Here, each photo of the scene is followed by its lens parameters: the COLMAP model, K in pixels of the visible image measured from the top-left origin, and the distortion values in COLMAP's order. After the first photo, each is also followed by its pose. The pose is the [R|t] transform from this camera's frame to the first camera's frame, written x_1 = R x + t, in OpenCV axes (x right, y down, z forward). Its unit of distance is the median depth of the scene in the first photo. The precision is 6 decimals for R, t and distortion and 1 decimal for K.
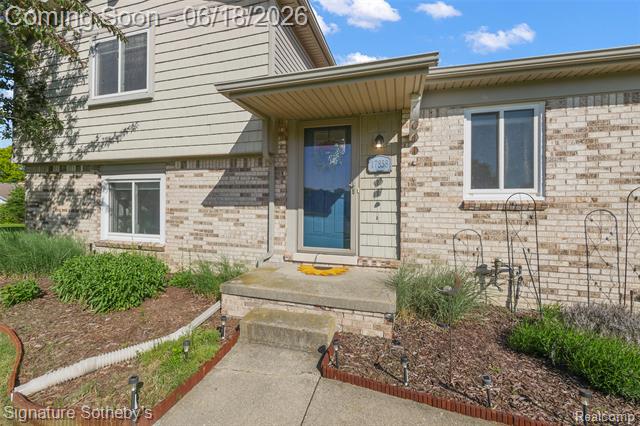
lens RADIAL K [[281.6, 0, 327.2], [0, 281.6, 205.0], [0, 0, 1]] dist [-0.006238, 0.002735]
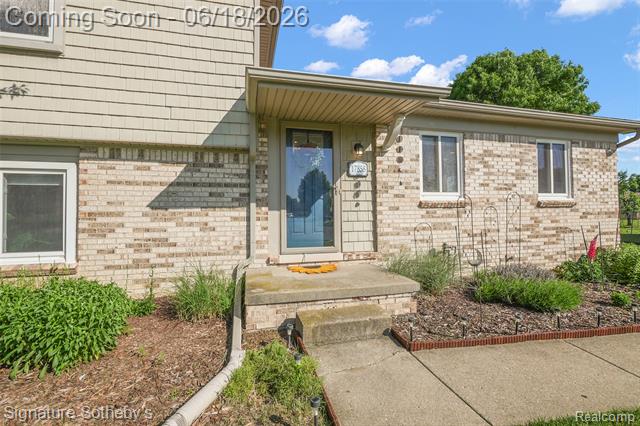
lens RADIAL K [[281.6, 0, 313.9], [0, 281.6, 204.8], [0, 0, 1]] dist [-0.006238, 0.002735]
pose [[0.859690, -0.004076, 0.510800, -0.556806], [0.013418, 0.999803, -0.014604, 0.014336], [-0.510640, 0.019409, 0.859576, 0.120545]]
